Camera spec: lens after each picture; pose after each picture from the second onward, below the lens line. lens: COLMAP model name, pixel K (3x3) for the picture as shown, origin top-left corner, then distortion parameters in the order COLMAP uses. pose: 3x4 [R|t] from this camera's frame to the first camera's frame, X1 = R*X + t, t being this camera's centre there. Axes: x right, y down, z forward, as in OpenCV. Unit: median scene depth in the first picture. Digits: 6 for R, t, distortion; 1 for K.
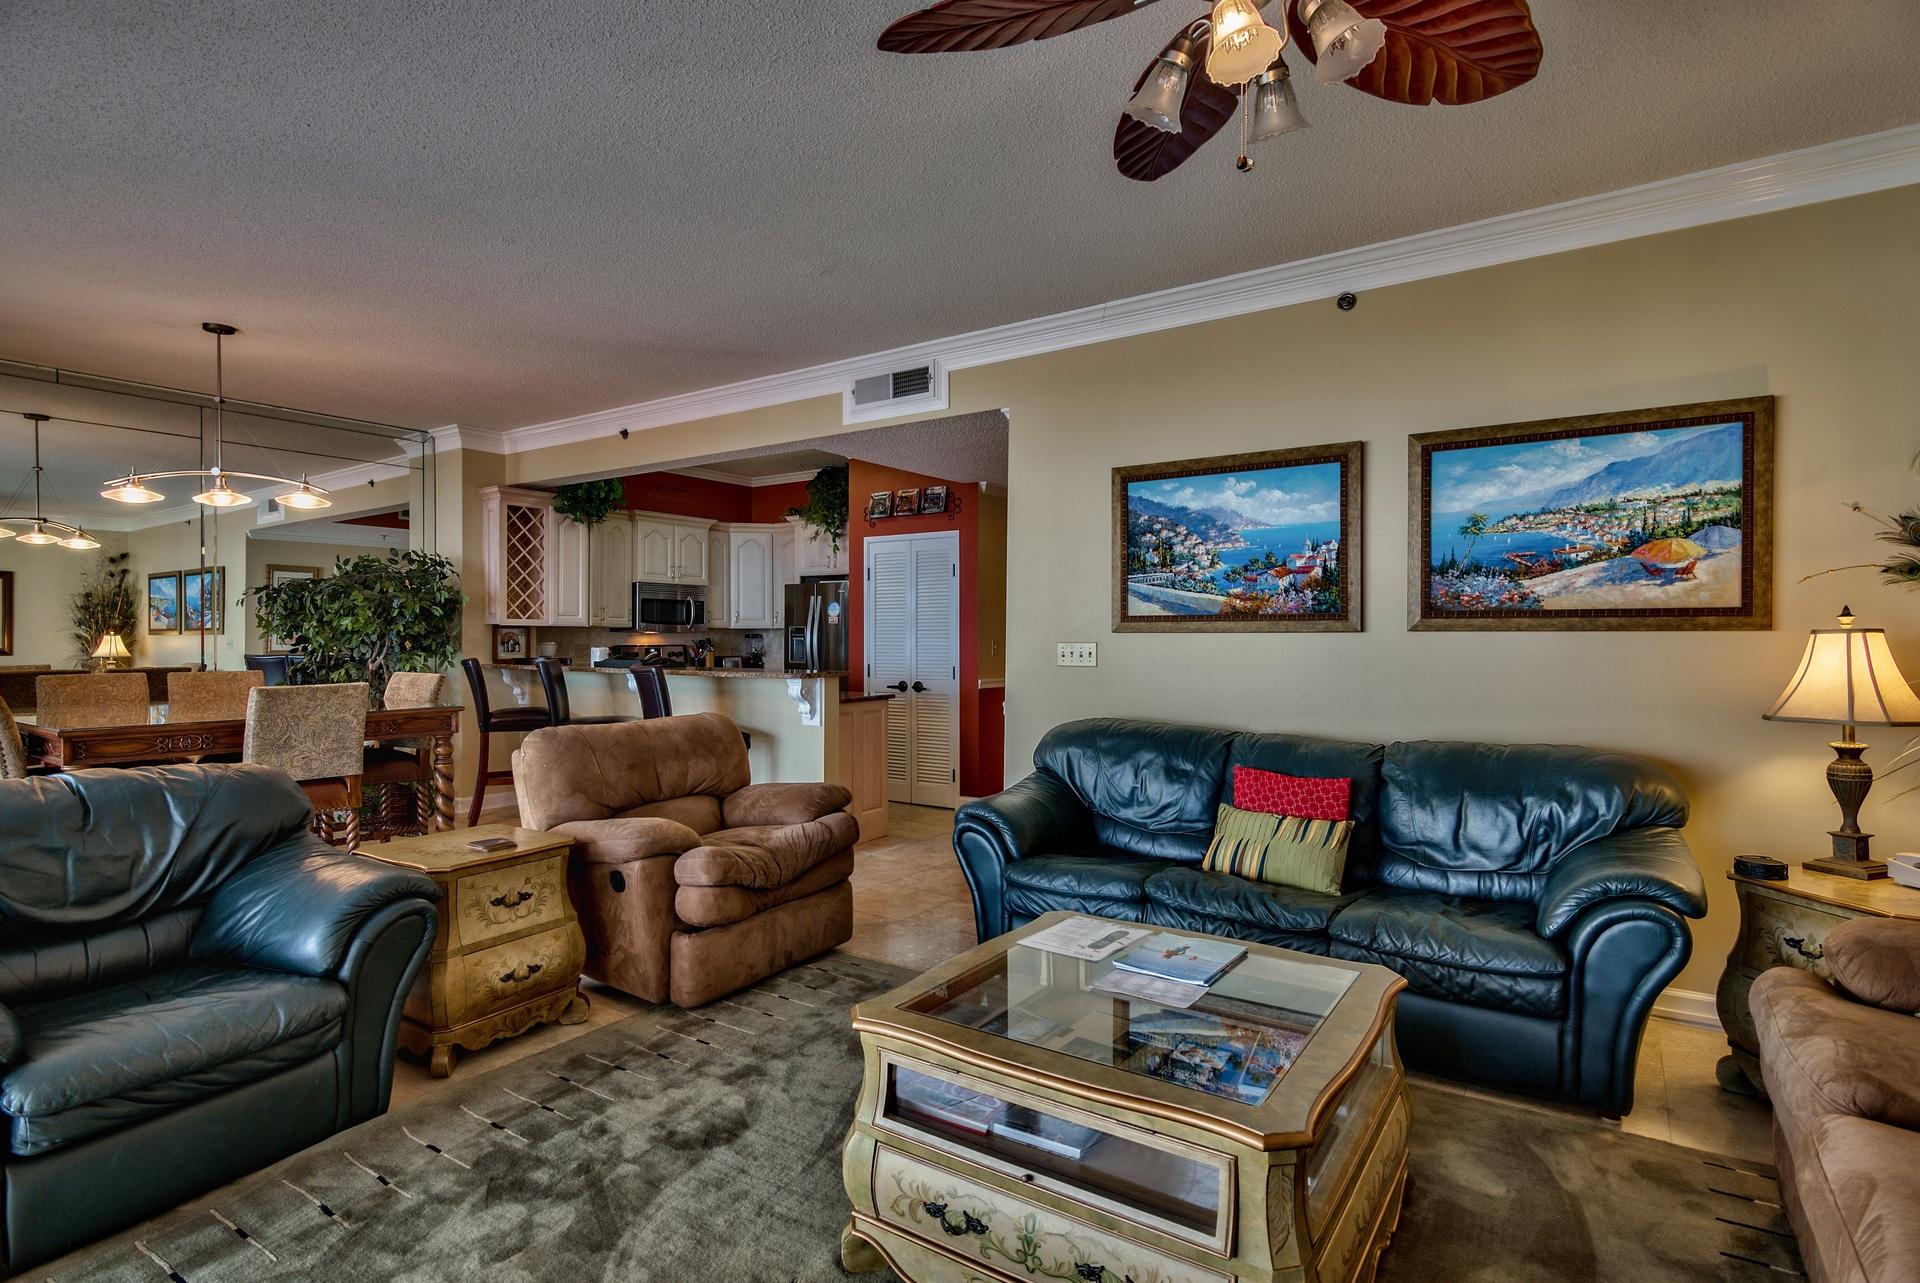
lens RADIAL K [[939.0, 0, 992.4], [0, 939.0, 643.2], [0, 0, 1]] dist [-0.004861, 0.001873]
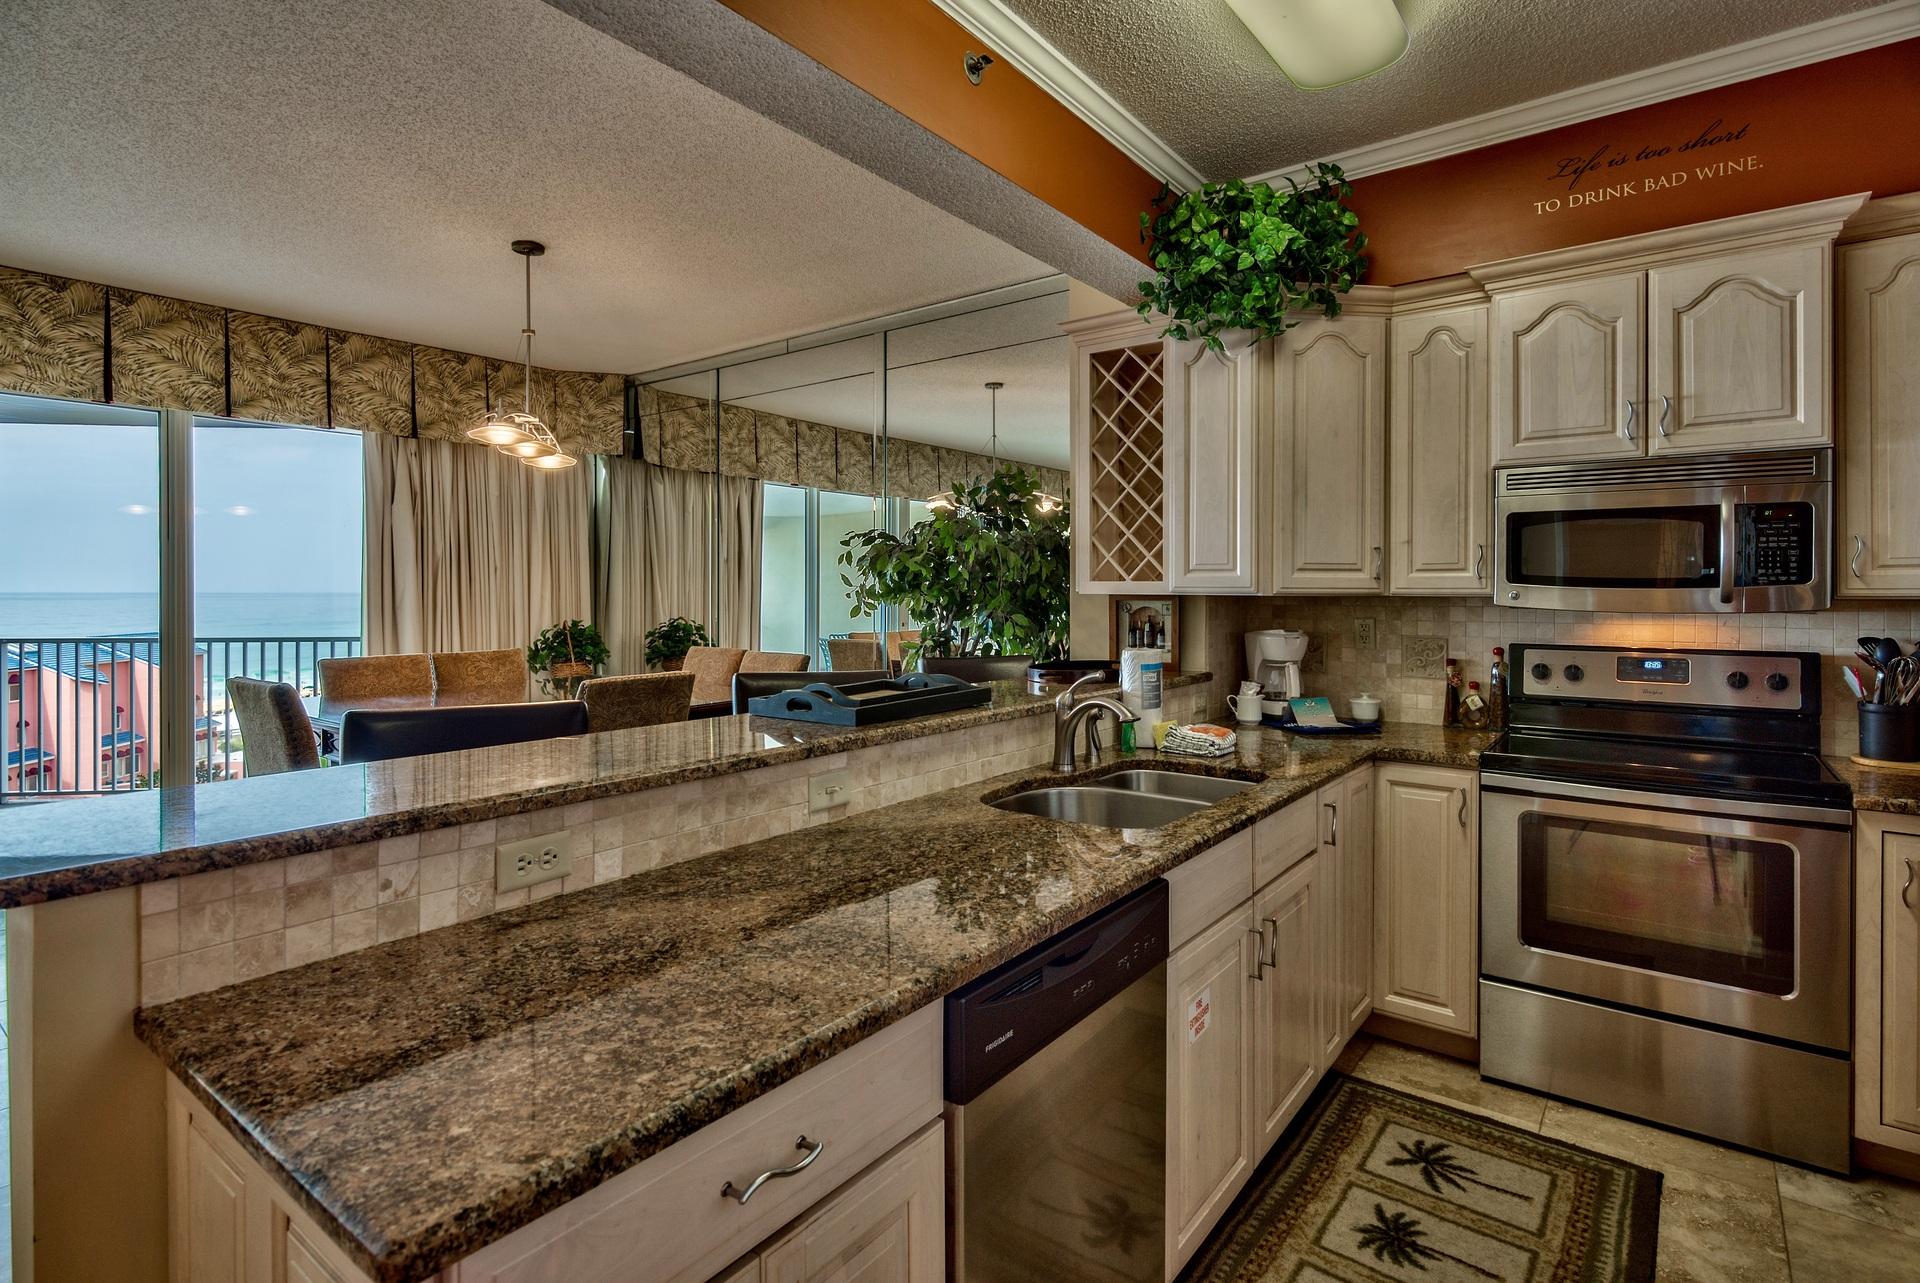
lens RADIAL K [[939.0, 0, 917.5], [0, 939.0, 601.3], [0, 0, 1]] dist [-0.004861, 0.001873]
pose [[-0.086694, 0.009361, -0.996191, -0.007698], [-0.007381, 0.999922, 0.010038, -0.016608], [0.996208, 0.008223, -0.086618, 0.794421]]
